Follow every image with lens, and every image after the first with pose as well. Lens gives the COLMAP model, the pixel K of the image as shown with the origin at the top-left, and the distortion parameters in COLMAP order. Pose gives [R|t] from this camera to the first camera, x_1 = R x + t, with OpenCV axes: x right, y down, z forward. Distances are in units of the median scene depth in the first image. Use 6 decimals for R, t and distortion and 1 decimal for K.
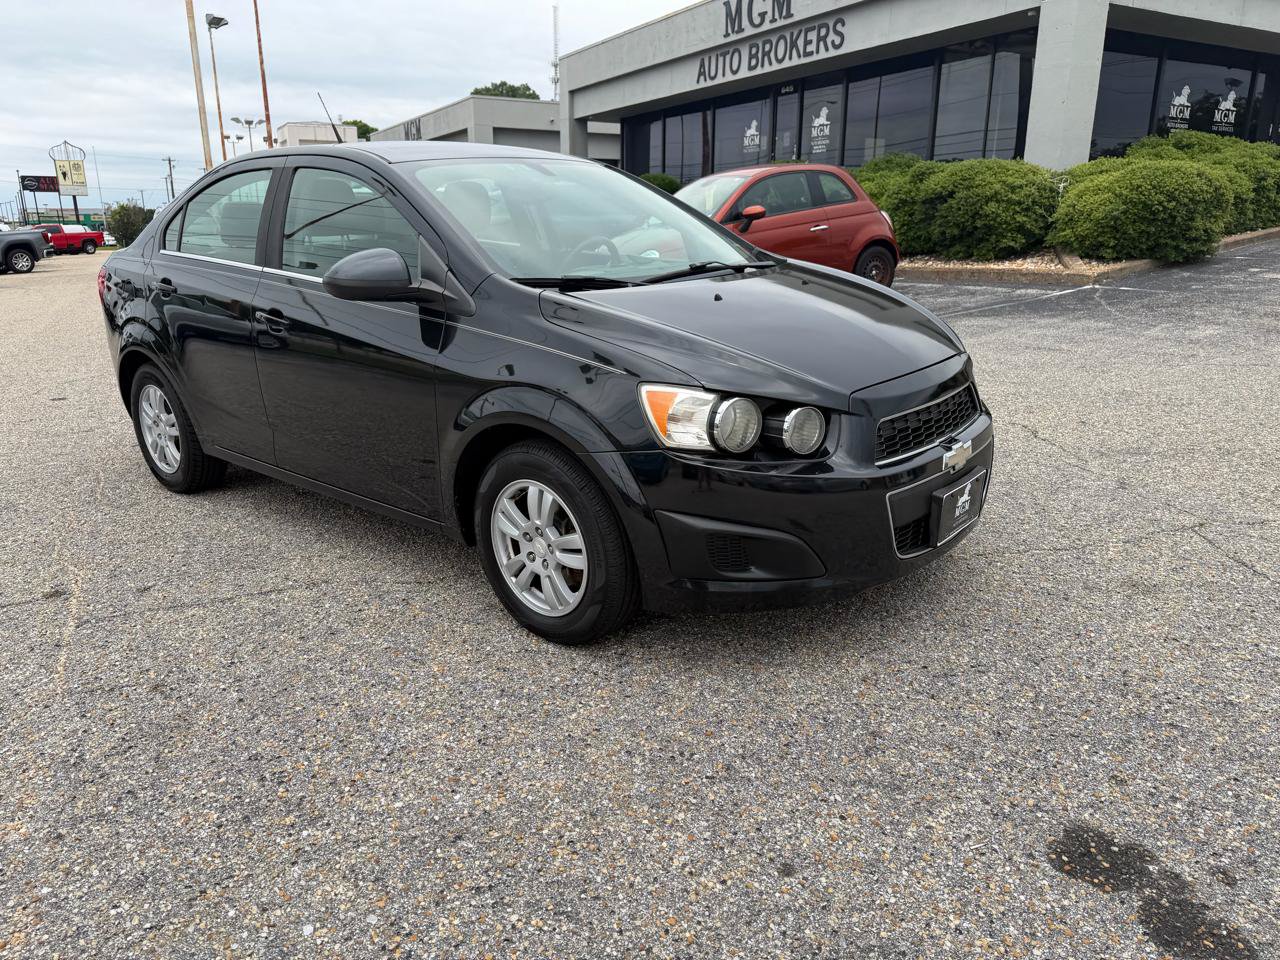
lens RADIAL K [[908.4, 0, 631.2], [0, 908.4, 479.7], [0, 0, 1]] dist [0.026805, -0.033490]
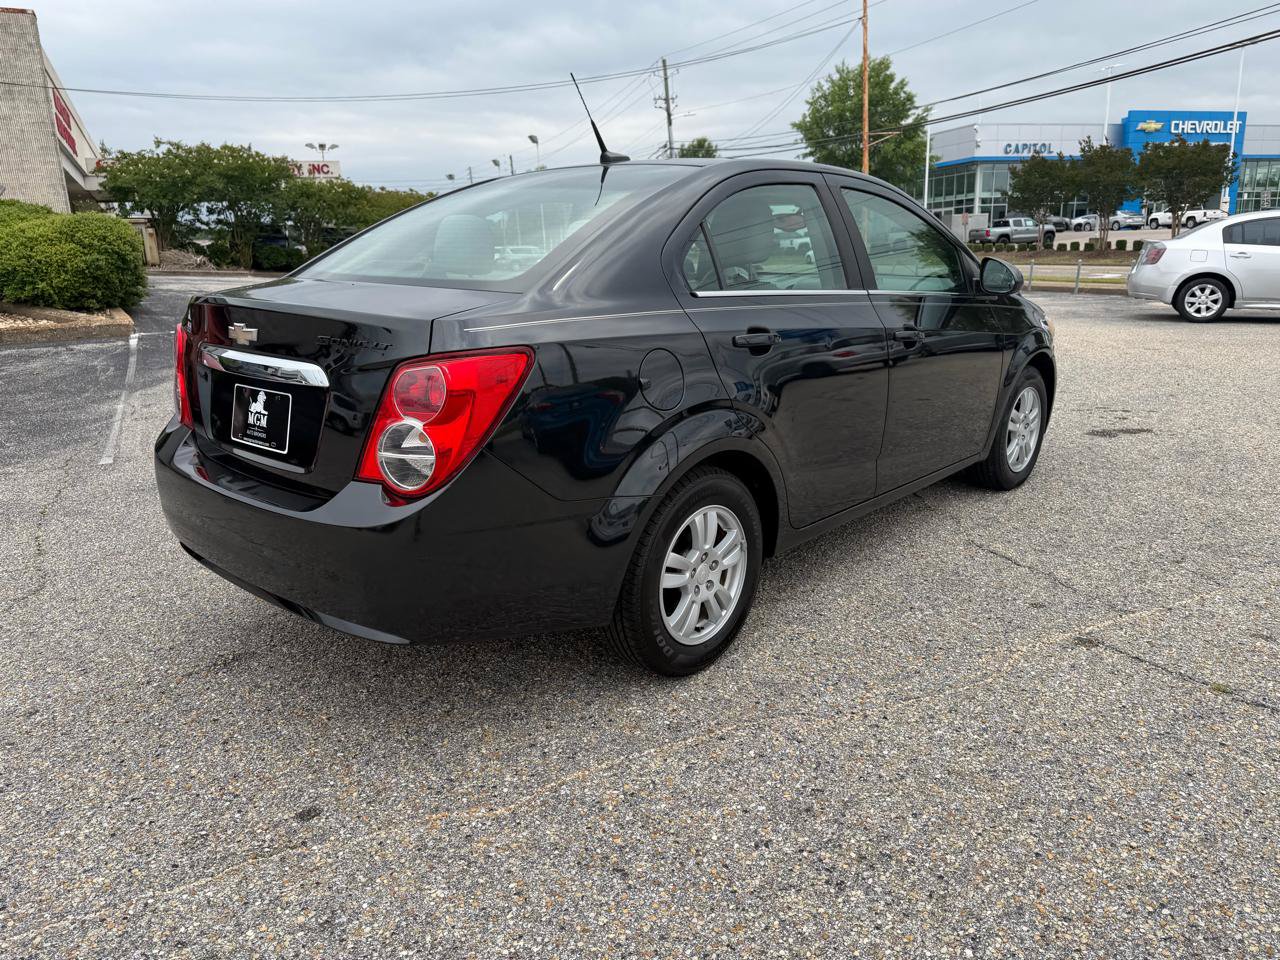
lens RADIAL K [[908.4, 0, 647.0], [0, 908.4, 476.8], [0, 0, 1]] dist [0.026805, -0.033490]
pose [[0.006834, -0.233303, 0.972380, -1.737145], [0.300733, 0.927866, 0.220509, -0.418905], [-0.953684, 0.290920, 0.076503, 1.527309]]
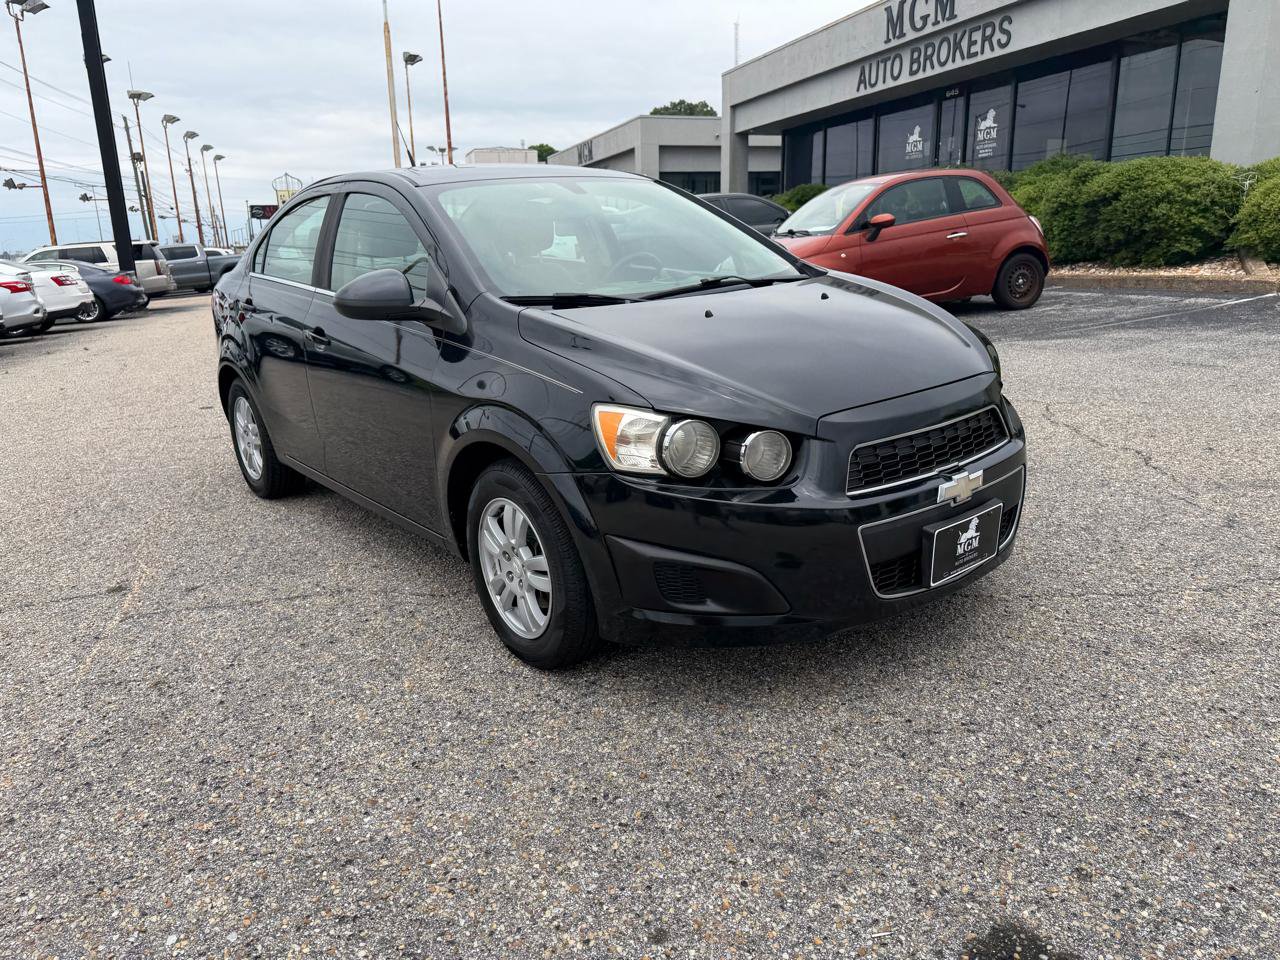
lens RADIAL K [[908.4, 0, 628.8], [0, 908.4, 464.5], [0, 0, 1]] dist [0.026805, -0.033490]
pose [[0.981804, 0.023840, -0.188397, 0.197413], [-0.029366, 0.999215, -0.026595, -0.014128], [0.187615, 0.031644, 0.981733, 0.050450]]
